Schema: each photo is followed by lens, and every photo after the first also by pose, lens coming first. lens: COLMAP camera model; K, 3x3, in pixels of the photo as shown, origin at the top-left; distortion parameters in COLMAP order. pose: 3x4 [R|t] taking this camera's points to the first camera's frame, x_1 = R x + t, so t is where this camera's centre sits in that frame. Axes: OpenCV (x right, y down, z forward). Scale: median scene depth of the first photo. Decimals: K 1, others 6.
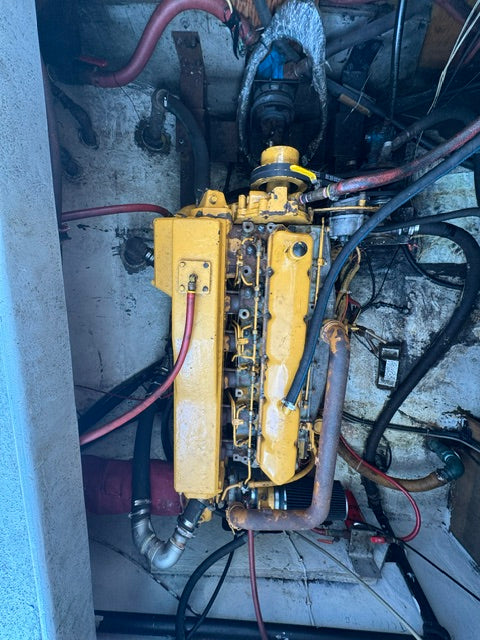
lens RADIAL K [[259.7, 0, 241.0], [0, 259.7, 320.6], [0, 0, 1]] dist [-0.003449, 0.000325]
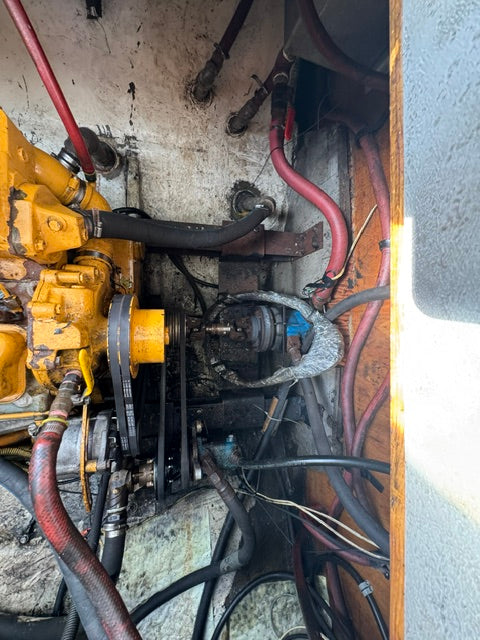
lens RADIAL K [[259.7, 0, 241.0], [0, 259.7, 320.6], [0, 0, 1]] dist [-0.003449, 0.000325]
pose [[0.030209, 0.998997, 0.033057, 0.058792], [-0.915527, 0.040927, -0.400169, -0.349208], [-0.401120, -0.018176, 0.915845, 0.171453]]
